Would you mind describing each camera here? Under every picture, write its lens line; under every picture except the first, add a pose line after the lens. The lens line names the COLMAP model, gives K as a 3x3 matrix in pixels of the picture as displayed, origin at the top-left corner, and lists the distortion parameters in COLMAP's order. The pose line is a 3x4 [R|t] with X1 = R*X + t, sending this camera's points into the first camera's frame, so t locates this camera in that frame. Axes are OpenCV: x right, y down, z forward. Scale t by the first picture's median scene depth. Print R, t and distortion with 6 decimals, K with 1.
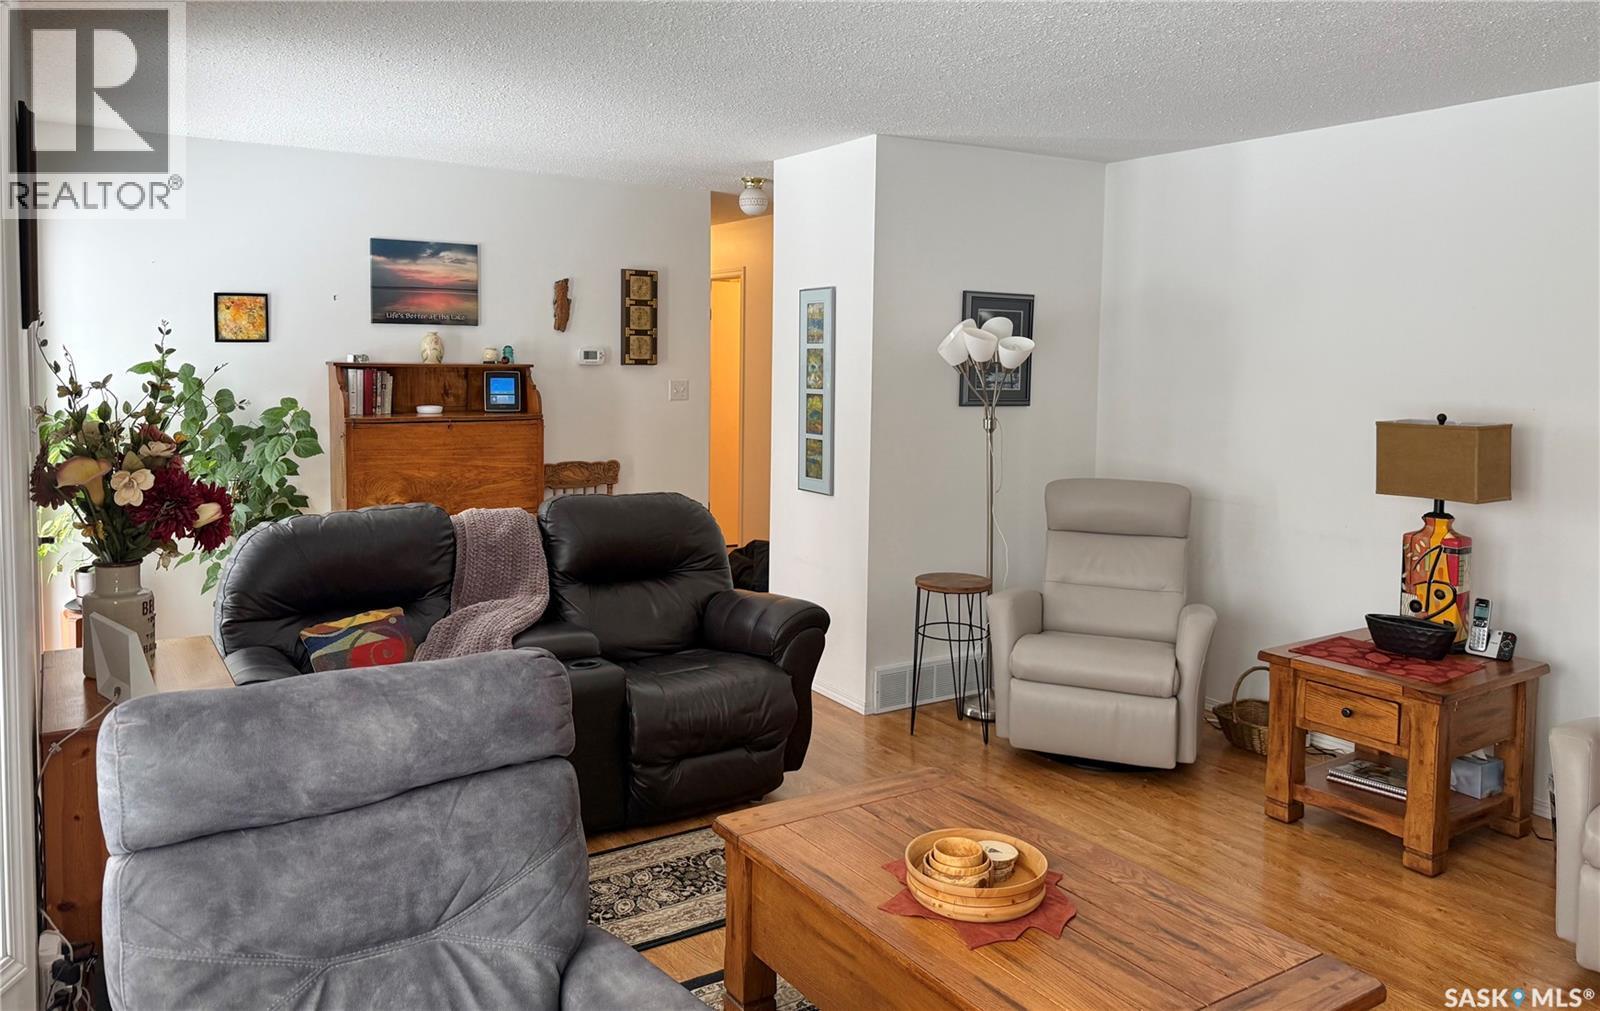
lens RADIAL K [[1151.4, 0, 801.9], [0, 1151.4, 410.2], [0, 0, 1]] dist [-0.001063, -0.000729]
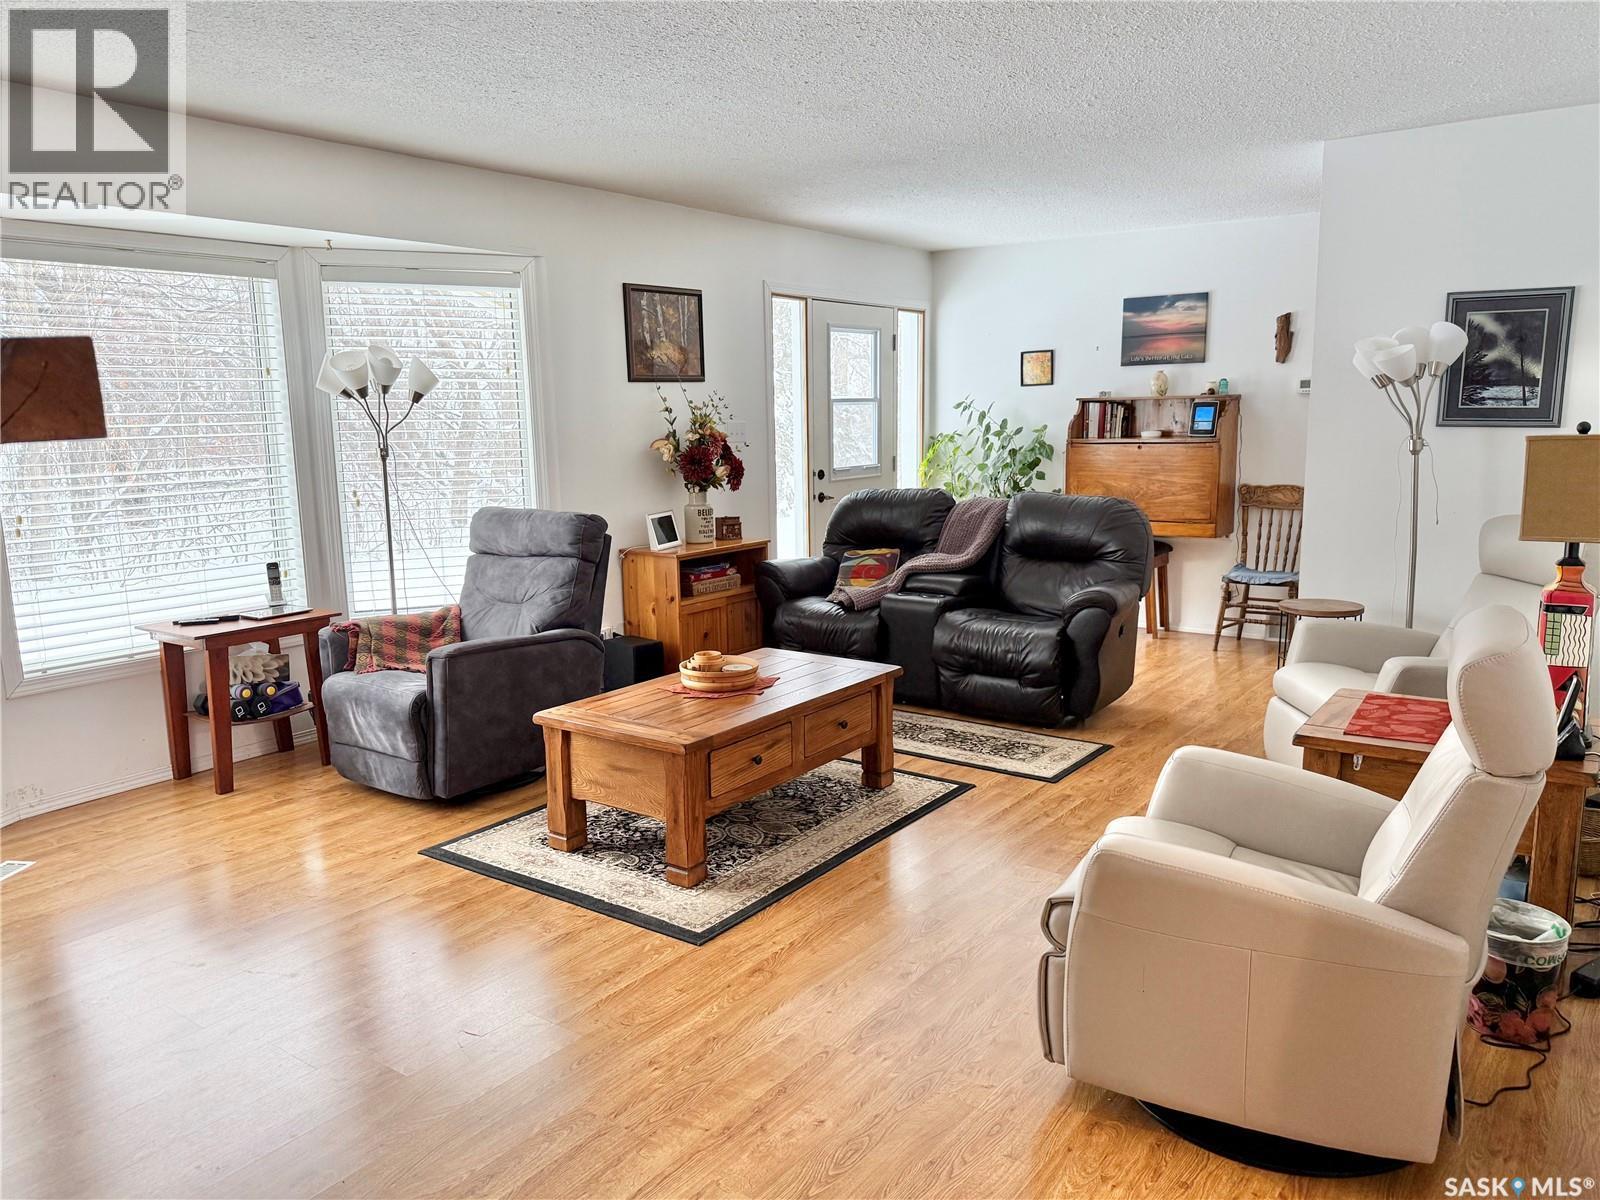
lens RADIAL K [[1201.9, 0, 808.1], [0, 1201.9, 593.5], [0, 0, 1]] dist [0.107048, -0.205699]
pose [[0.345827, 0.120980, -0.930466, 0.787048], [-0.024790, 0.992485, 0.119830, 0.022426], [0.937971, -0.018374, 0.346227, 0.195699]]
